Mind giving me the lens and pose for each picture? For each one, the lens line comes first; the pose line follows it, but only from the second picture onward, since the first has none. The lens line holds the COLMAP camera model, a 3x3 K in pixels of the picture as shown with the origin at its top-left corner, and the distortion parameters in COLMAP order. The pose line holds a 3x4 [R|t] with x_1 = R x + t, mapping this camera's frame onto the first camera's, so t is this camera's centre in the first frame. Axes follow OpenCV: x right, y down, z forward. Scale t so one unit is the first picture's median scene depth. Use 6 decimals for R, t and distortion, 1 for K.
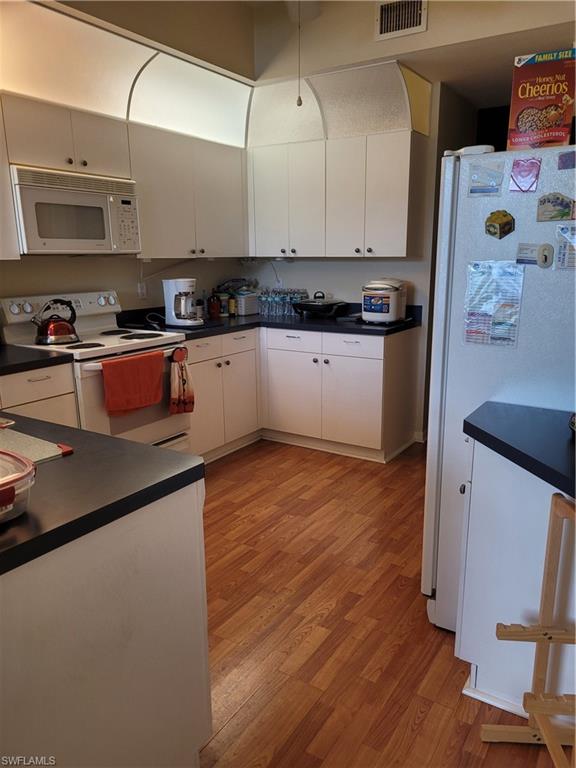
lens RADIAL K [[587.0, 0, 284.8], [0, 587.0, 389.7], [0, 0, 1]] dist [0.022572, 0.008292]
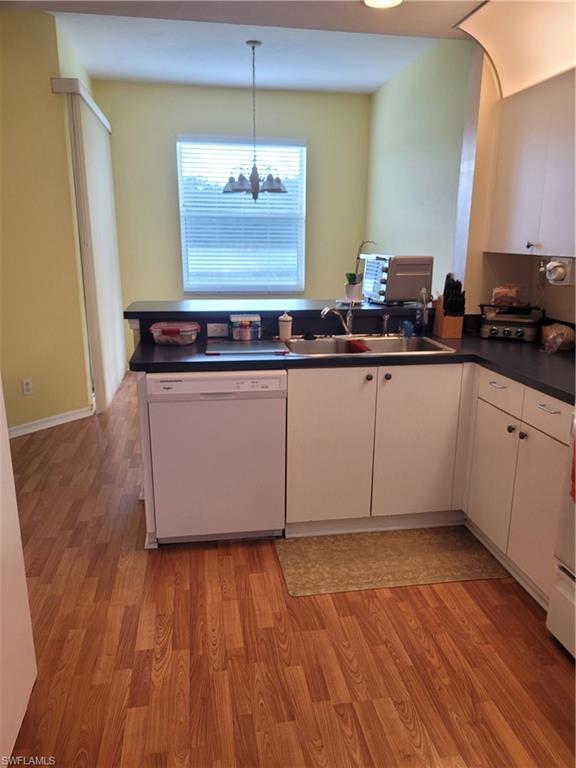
lens RADIAL K [[587.0, 0, 283.3], [0, 587.0, 380.3], [0, 0, 1]] dist [0.022572, 0.008292]
pose [[-0.739943, 0.147569, -0.656283, 0.442958], [-0.162458, 0.907555, 0.387236, -0.365343], [0.652757, 0.393151, -0.647565, 1.543046]]
